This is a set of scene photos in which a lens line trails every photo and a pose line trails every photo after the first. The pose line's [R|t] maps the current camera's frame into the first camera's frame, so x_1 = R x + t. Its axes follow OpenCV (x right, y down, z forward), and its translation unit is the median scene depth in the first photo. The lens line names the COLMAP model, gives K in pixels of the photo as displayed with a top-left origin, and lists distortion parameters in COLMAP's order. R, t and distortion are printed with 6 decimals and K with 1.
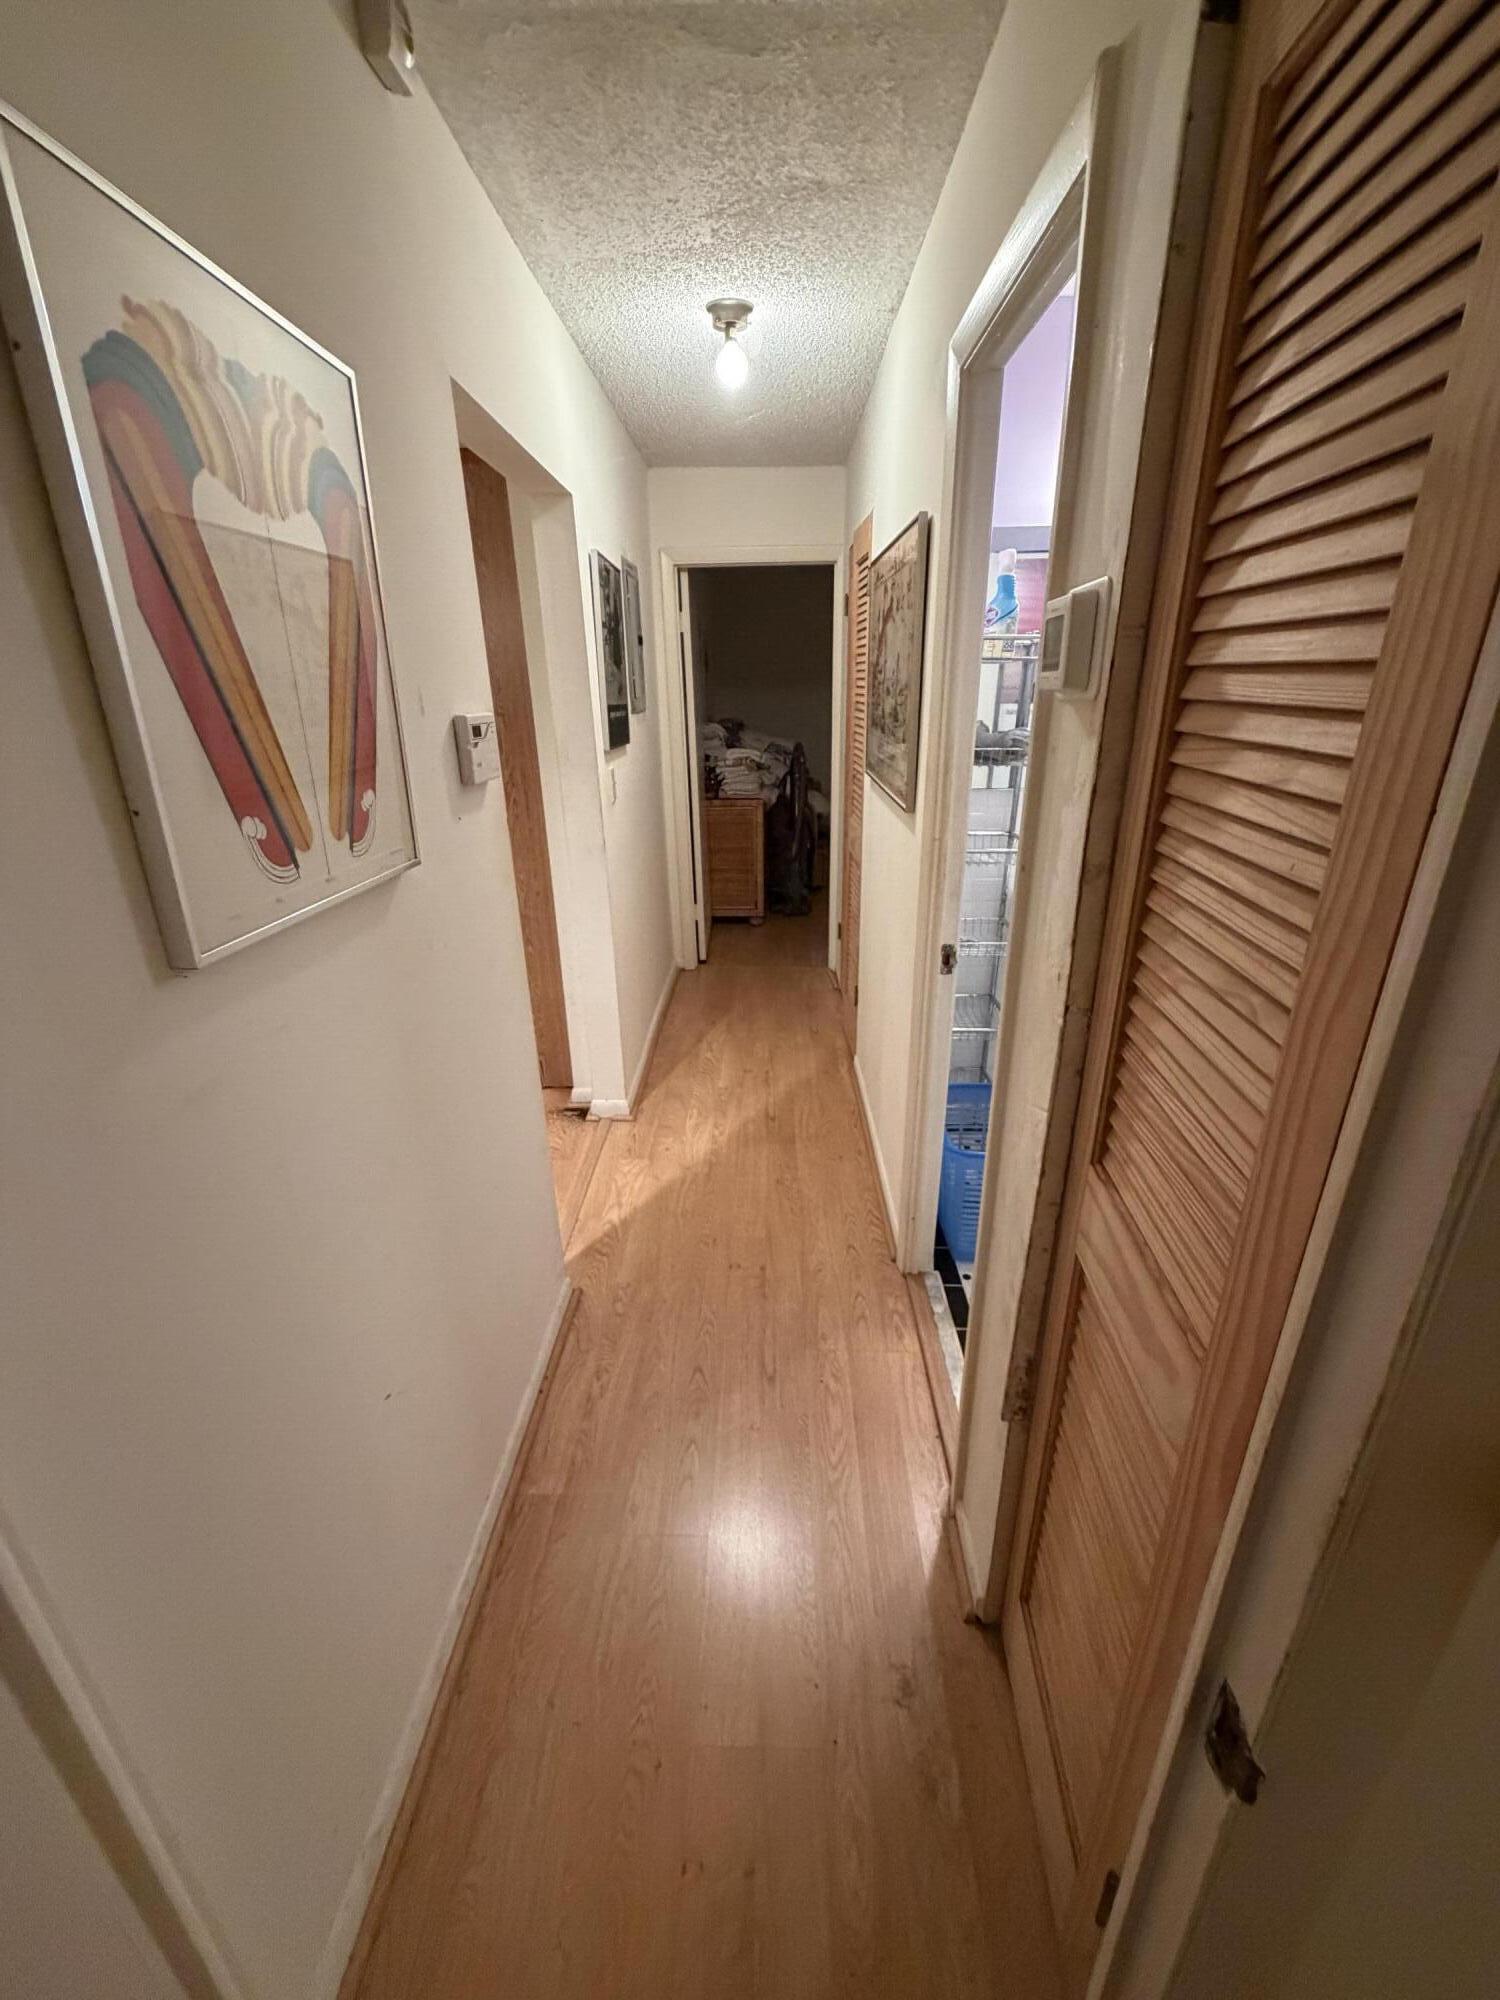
lens RADIAL K [[792.2, 0, 750.0], [0, 792.2, 1000.0], [0, 0, 1]] dist [0.001278, -0.000045]
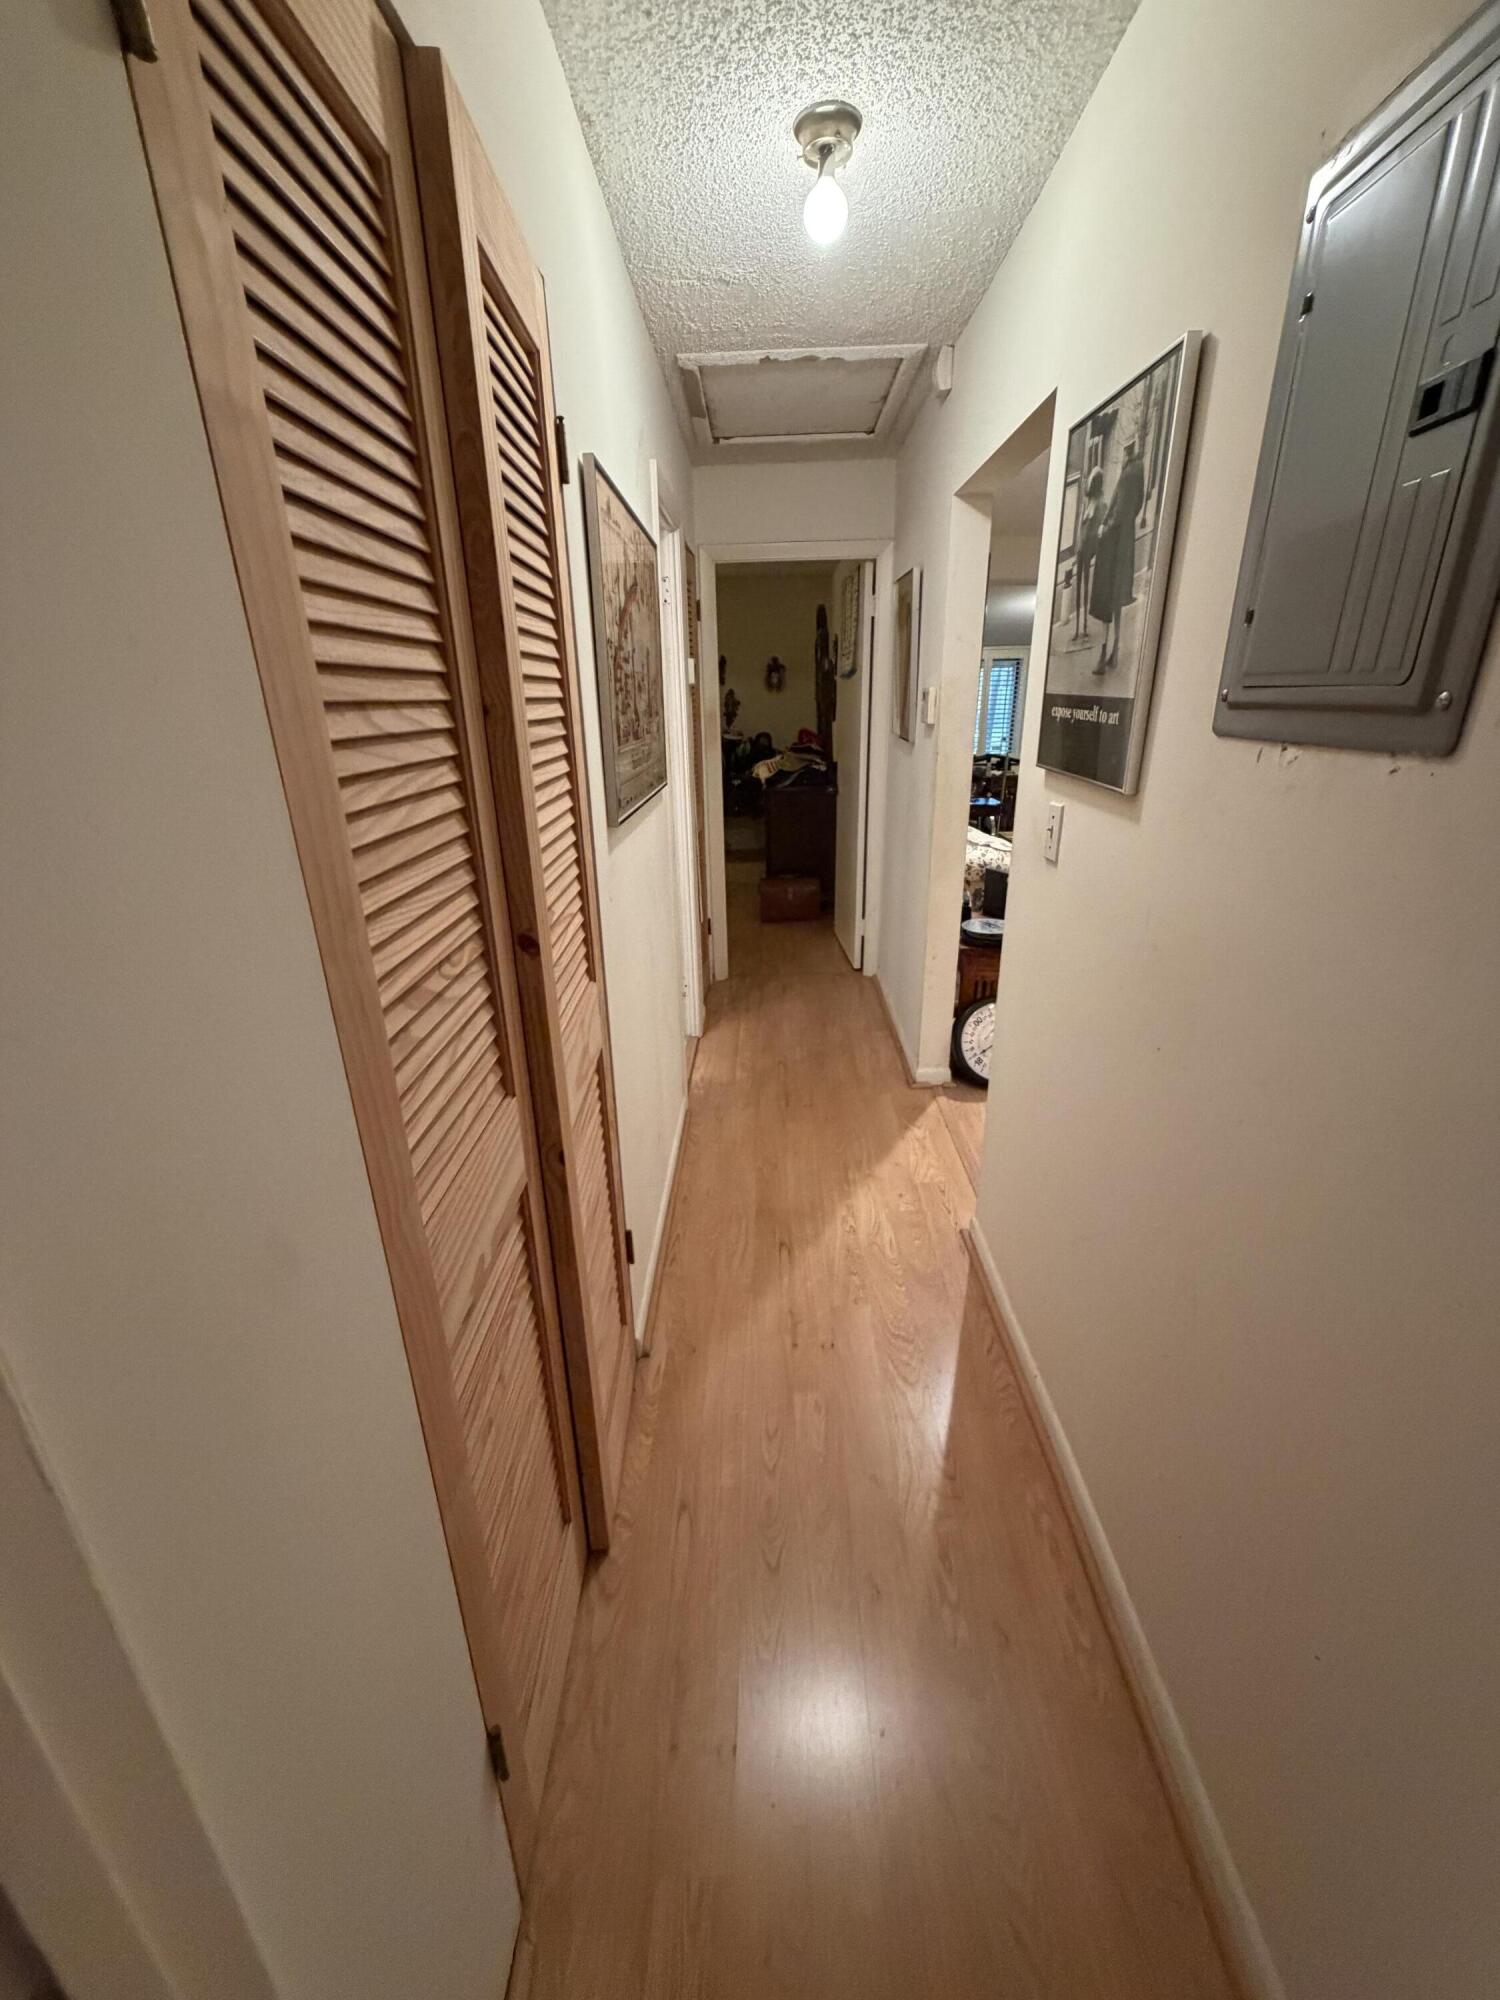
lens RADIAL K [[792.2, 0, 750.0], [0, 792.2, 1000.0], [0, 0, 1]] dist [0.001278, -0.000045]
pose [[-0.999228, 0.035692, 0.016400, 0.041955], [0.037342, 0.733702, 0.678445, -0.585456], [0.012182, 0.678533, -0.734469, 1.508033]]
